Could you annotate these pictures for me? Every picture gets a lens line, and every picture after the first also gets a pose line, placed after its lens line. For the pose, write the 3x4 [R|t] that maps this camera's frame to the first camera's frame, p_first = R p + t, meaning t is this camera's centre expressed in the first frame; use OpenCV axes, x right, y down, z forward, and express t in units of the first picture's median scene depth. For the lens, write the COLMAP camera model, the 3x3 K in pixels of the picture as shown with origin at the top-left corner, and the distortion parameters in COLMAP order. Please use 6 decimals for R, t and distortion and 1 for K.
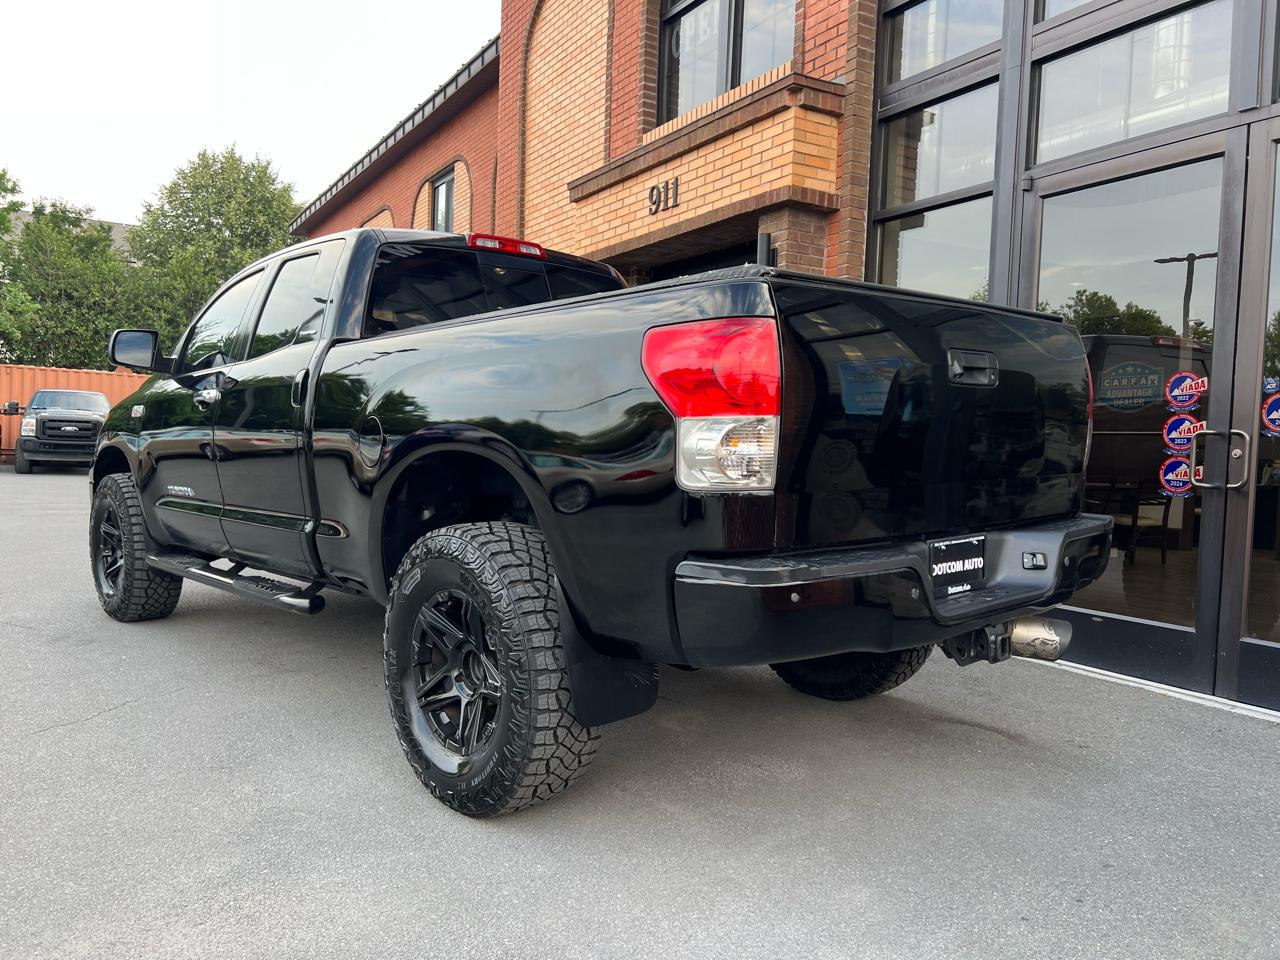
lens RADIAL K [[961.5, 0, 642.9], [0, 961.5, 484.4], [0, 0, 1]] dist [0.047477, -0.055433]
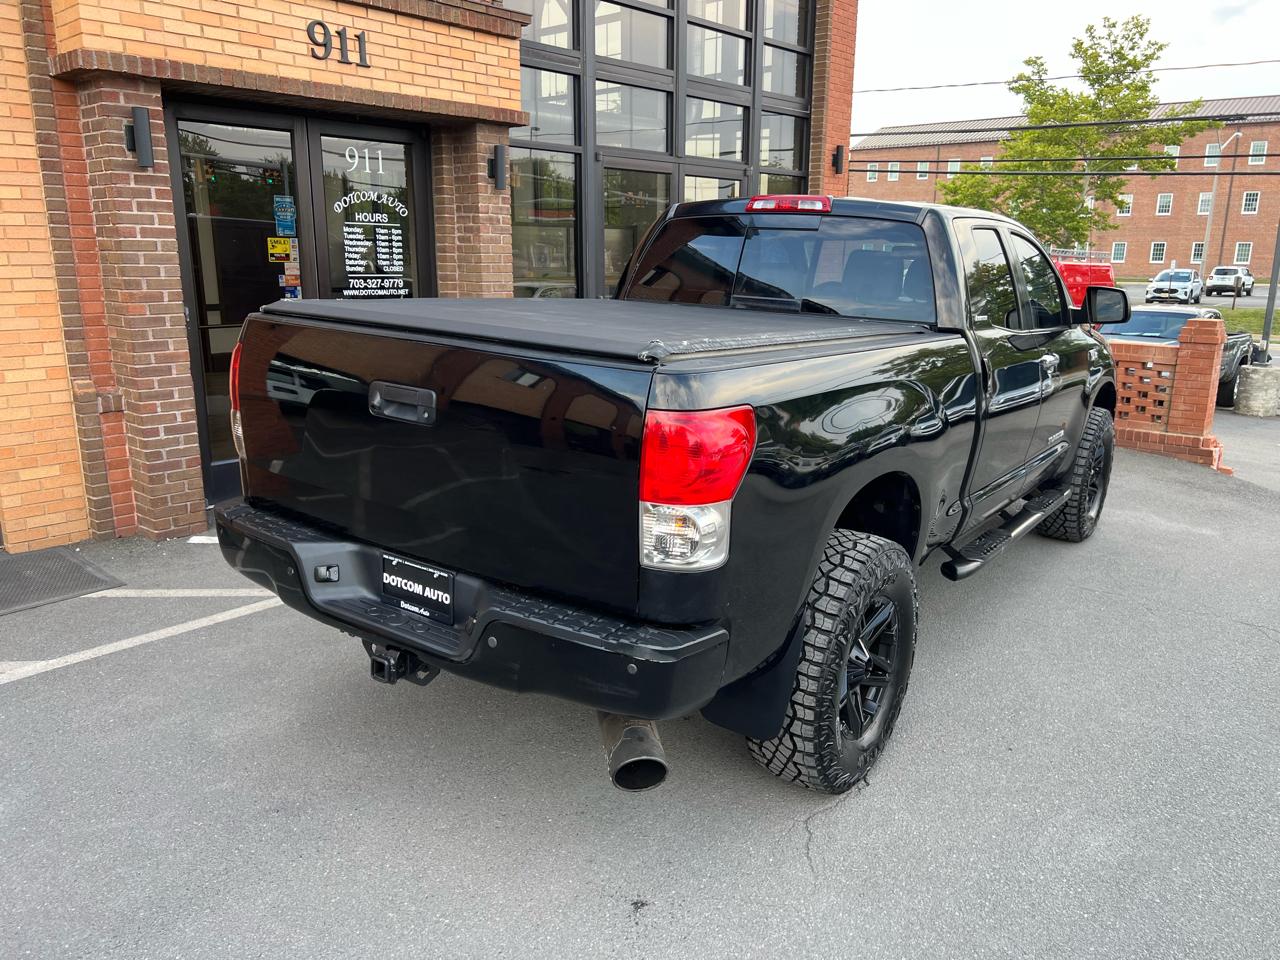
lens RADIAL K [[965.2, 0, 644.1], [0, 965.2, 486.3], [0, 0, 1]] dist [0.048049, -0.059890]
pose [[-0.295801, -0.259006, 0.919466, -0.922220], [0.020791, 0.960566, 0.277272, -0.161110], [-0.955023, 0.101134, -0.278752, 1.024671]]
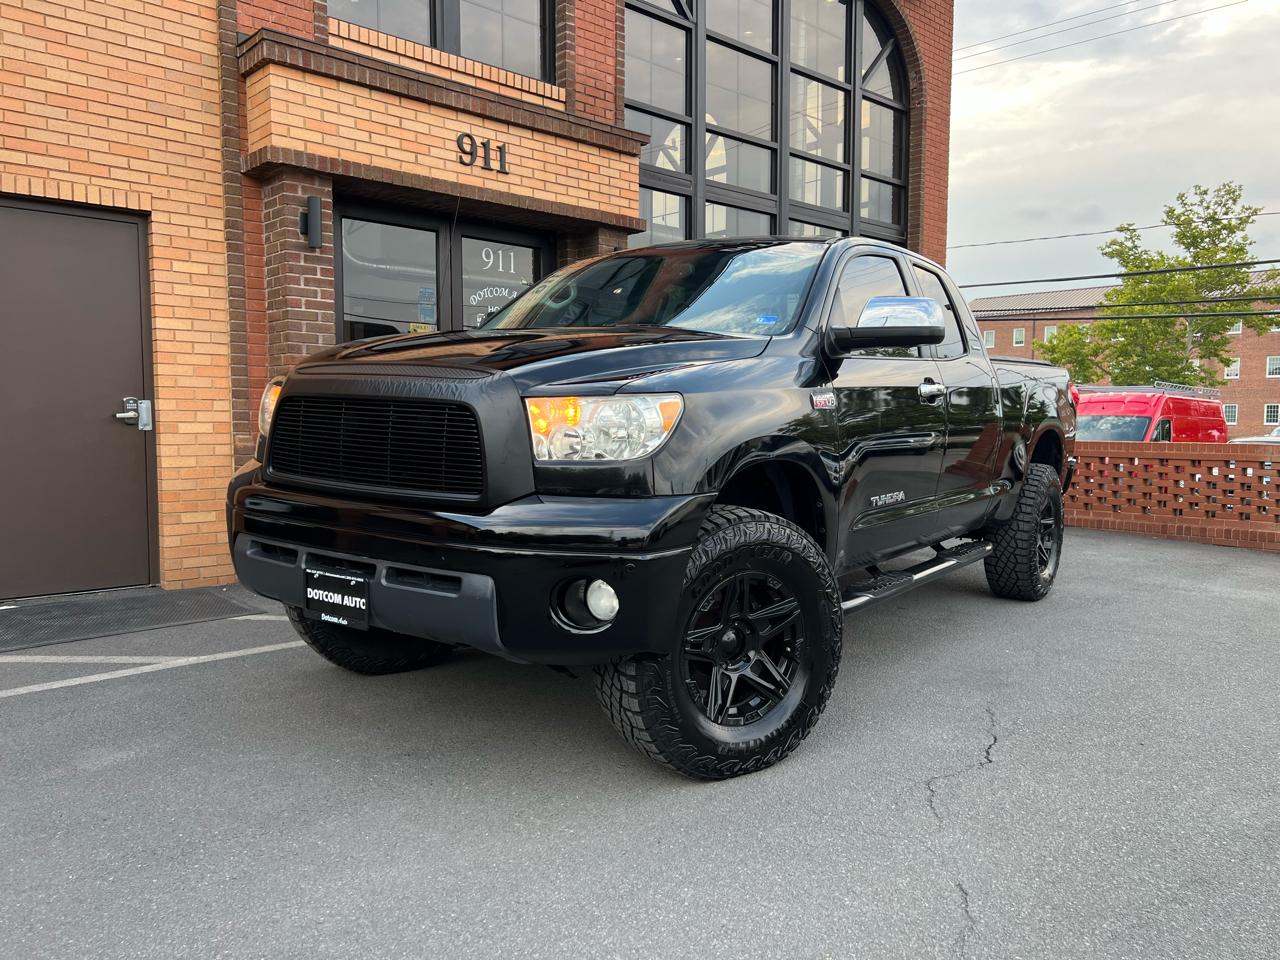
lens RADIAL K [[961.4, 0, 648.0], [0, 961.4, 488.1], [0, 0, 1]] dist [0.040422, -0.044729]
pose [[-0.202095, -0.099553, 0.974293, -0.961488], [0.028743, 0.993789, 0.107507, -0.071716], [-0.978944, 0.049731, -0.197978, 1.048923]]
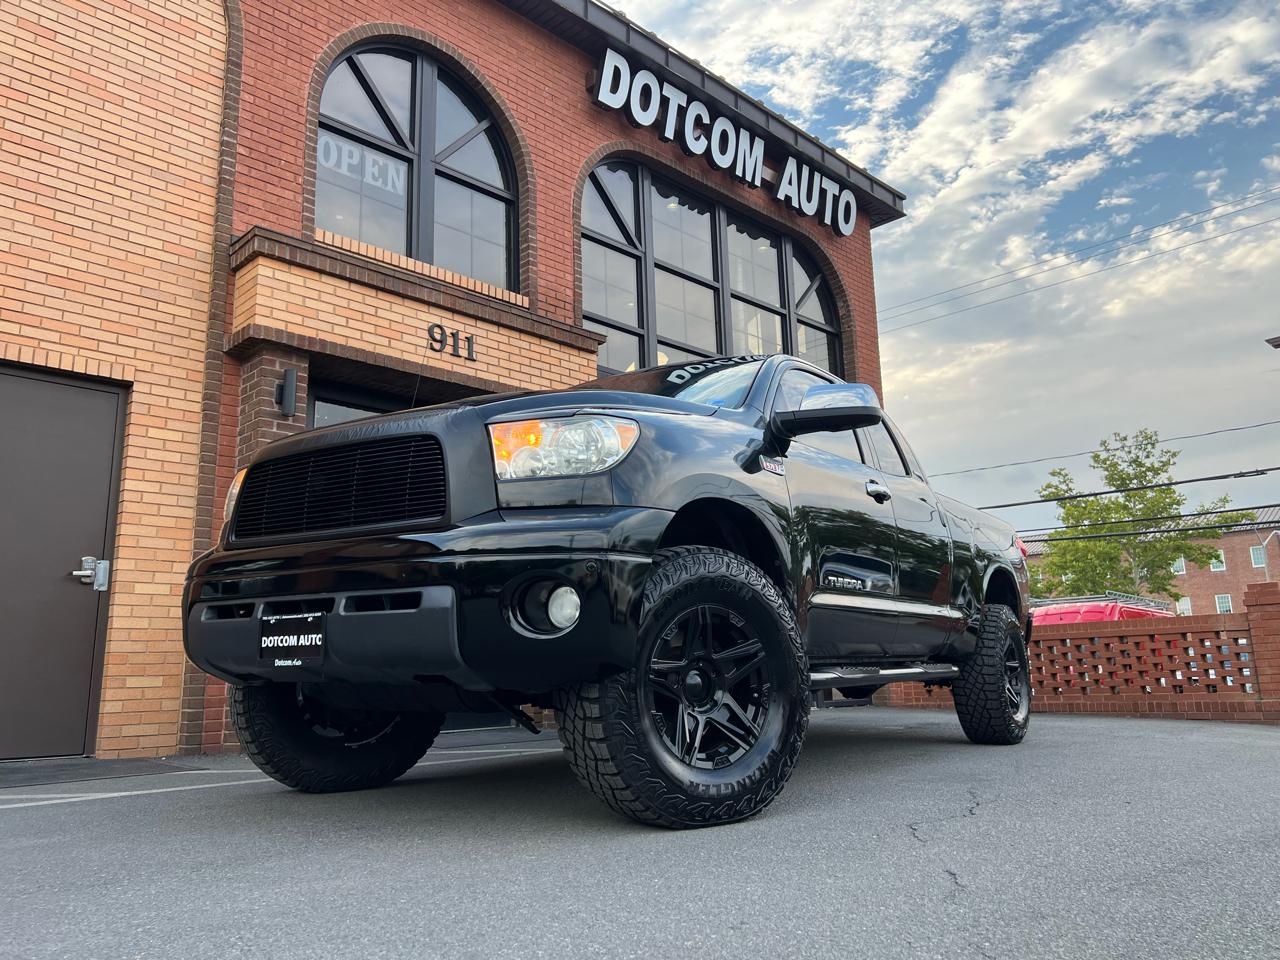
lens RADIAL K [[958.3, 0, 647.1], [0, 958.3, 470.6], [0, 0, 1]] dist [0.056411, -0.063261]
pose [[-0.236596, 0.188687, 0.953110, -0.971584], [0.059807, 0.981930, -0.179546, 0.029326], [-0.969766, 0.014522, -0.243606, 1.053225]]
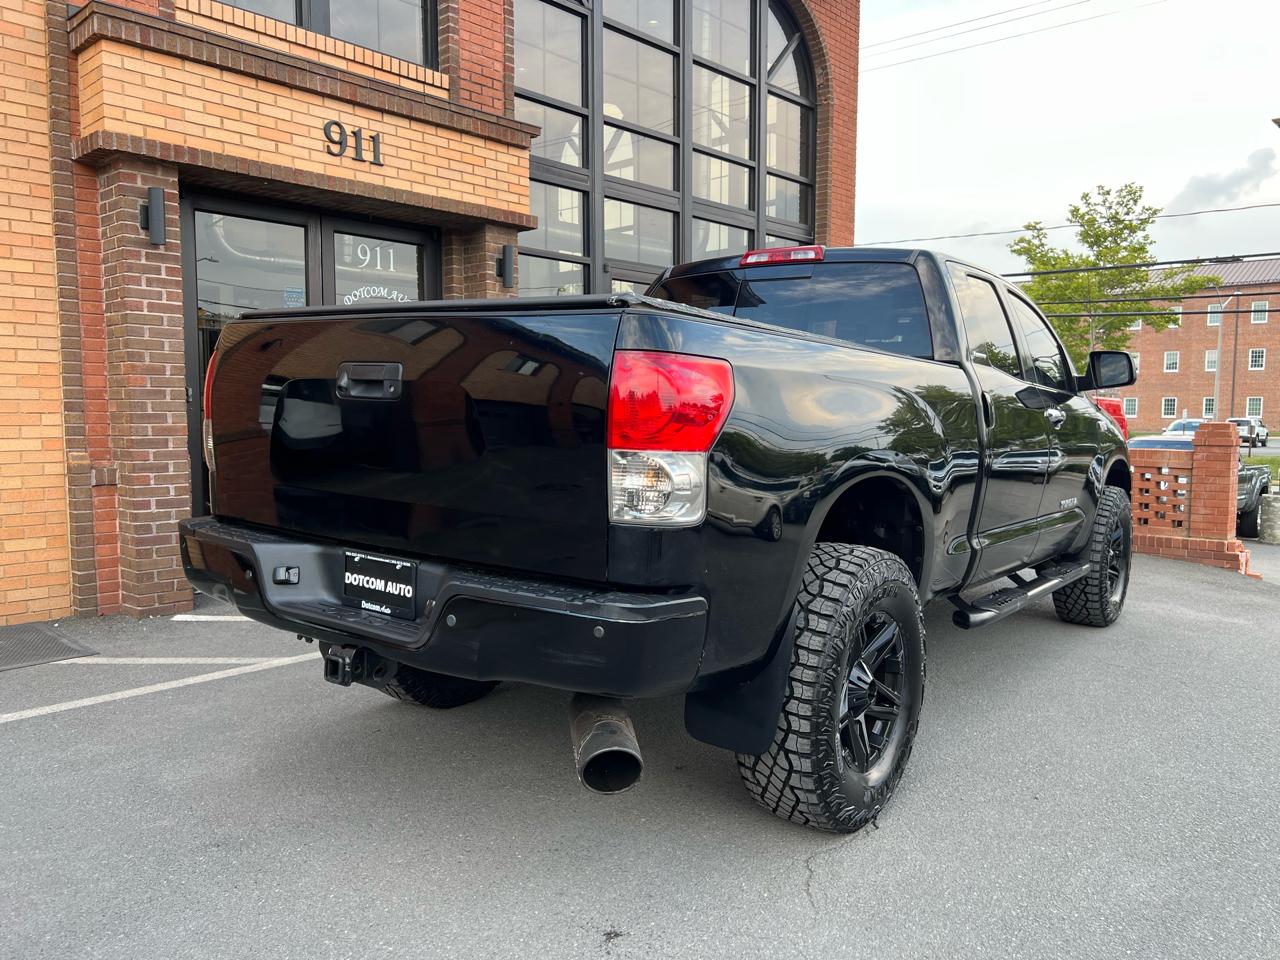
lens RADIAL K [[966.1, 0, 648.2], [0, 966.1, 486.7], [0, 0, 1]] dist [0.042933, -0.053057]
pose [[-0.279582, -0.104909, 0.954373, -0.918852], [0.025937, 0.992825, 0.116734, -0.087850], [-0.959771, 0.057390, -0.274855, 1.007549]]
